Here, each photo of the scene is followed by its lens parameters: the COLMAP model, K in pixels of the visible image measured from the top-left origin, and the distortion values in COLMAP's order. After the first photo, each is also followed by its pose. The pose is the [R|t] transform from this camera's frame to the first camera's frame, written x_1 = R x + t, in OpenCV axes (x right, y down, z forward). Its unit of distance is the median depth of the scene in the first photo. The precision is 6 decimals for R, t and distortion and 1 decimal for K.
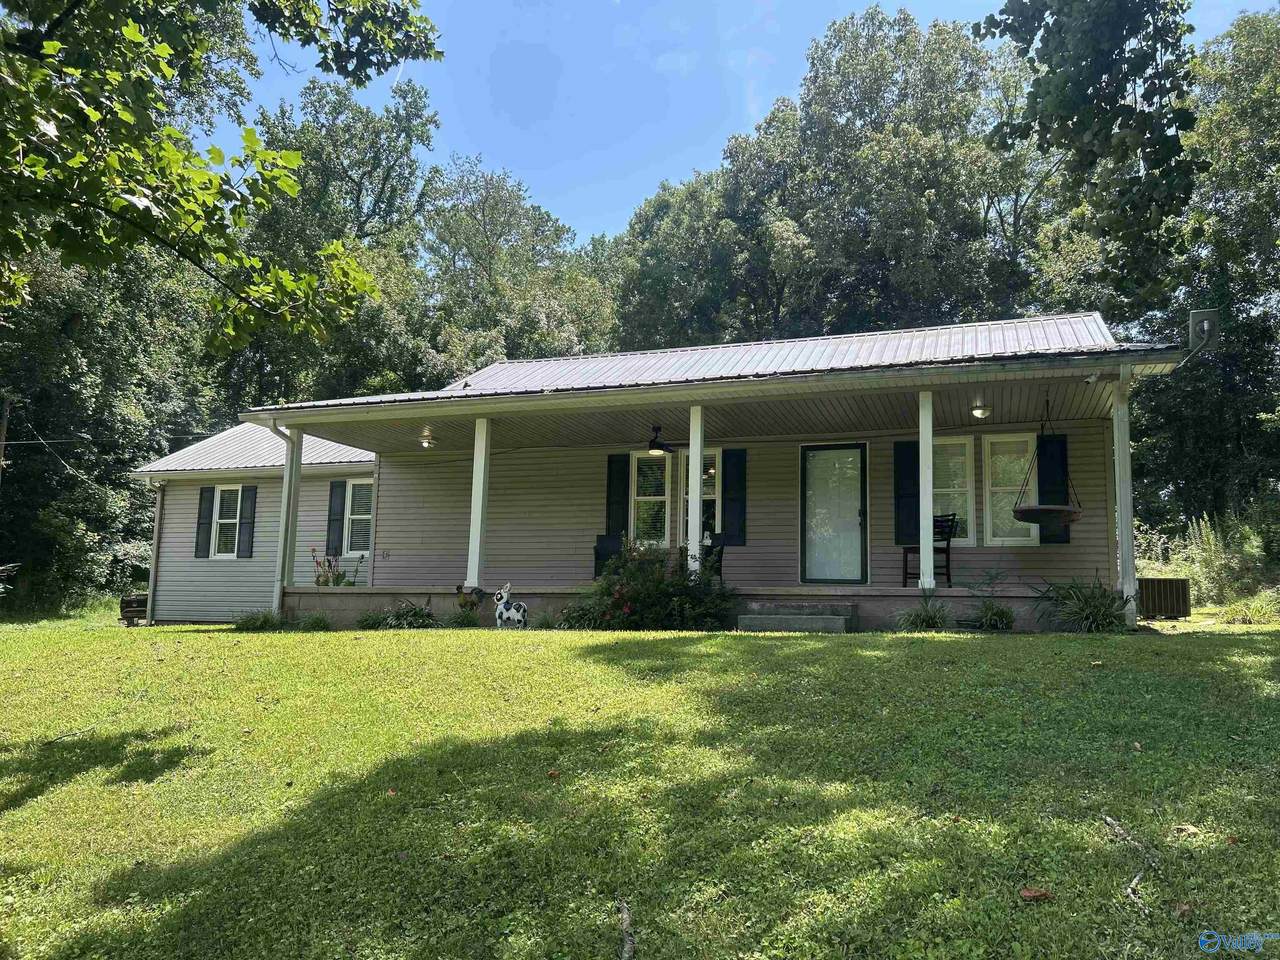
lens RADIAL K [[966.4, 0, 640.0], [0, 966.4, 480.0], [0, 0, 1]] dist [0.084677, -0.093014]
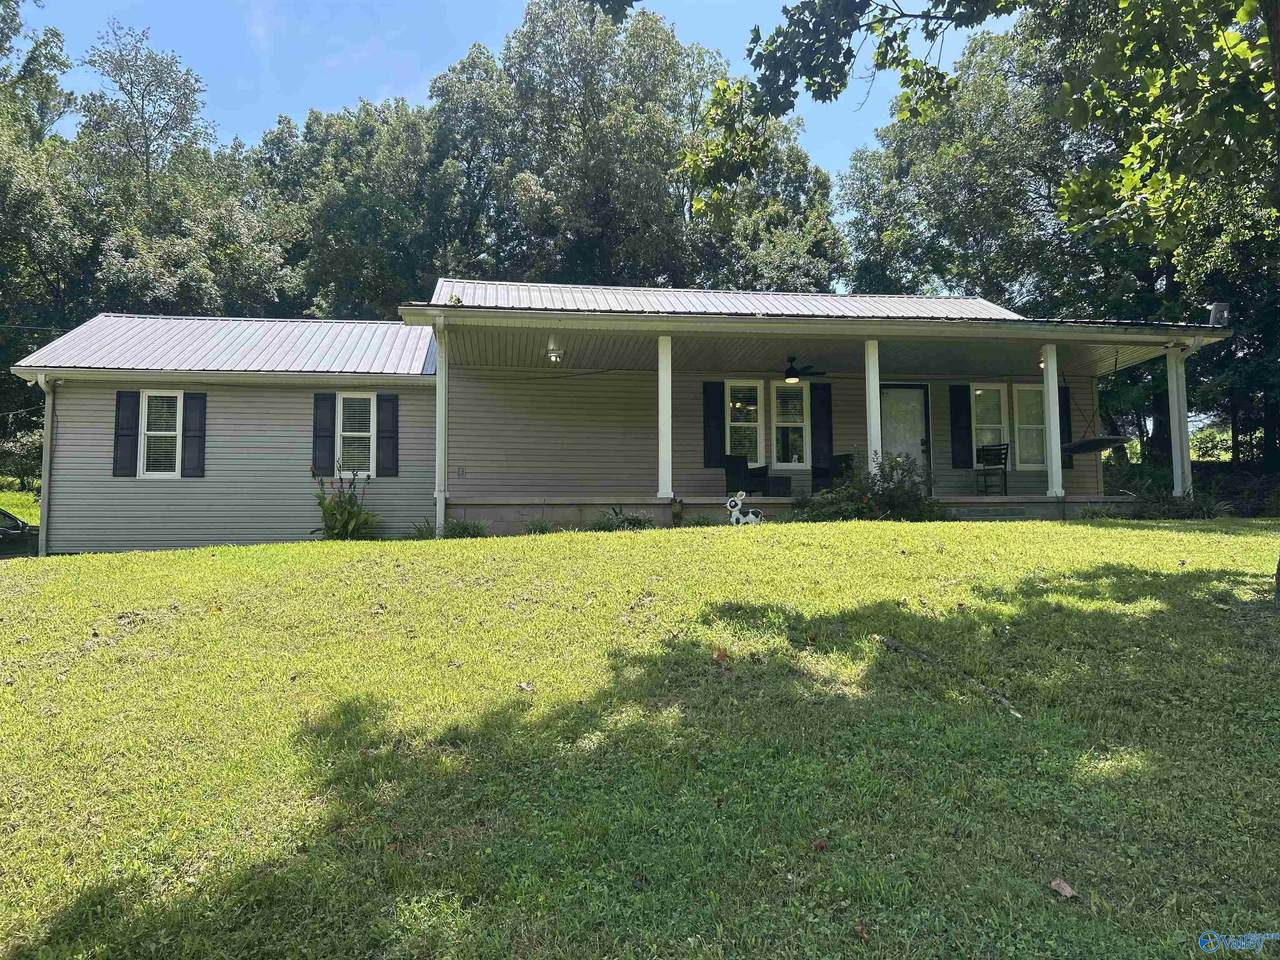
lens RADIAL K [[966.4, 0, 640.0], [0, 966.4, 480.0], [0, 0, 1]] dist [0.084677, -0.093014]
pose [[0.881746, 0.020781, 0.471267, -0.545413], [-0.039153, 0.998806, 0.029212, 0.049385], [-0.470097, -0.044209, 0.881507, 0.080689]]
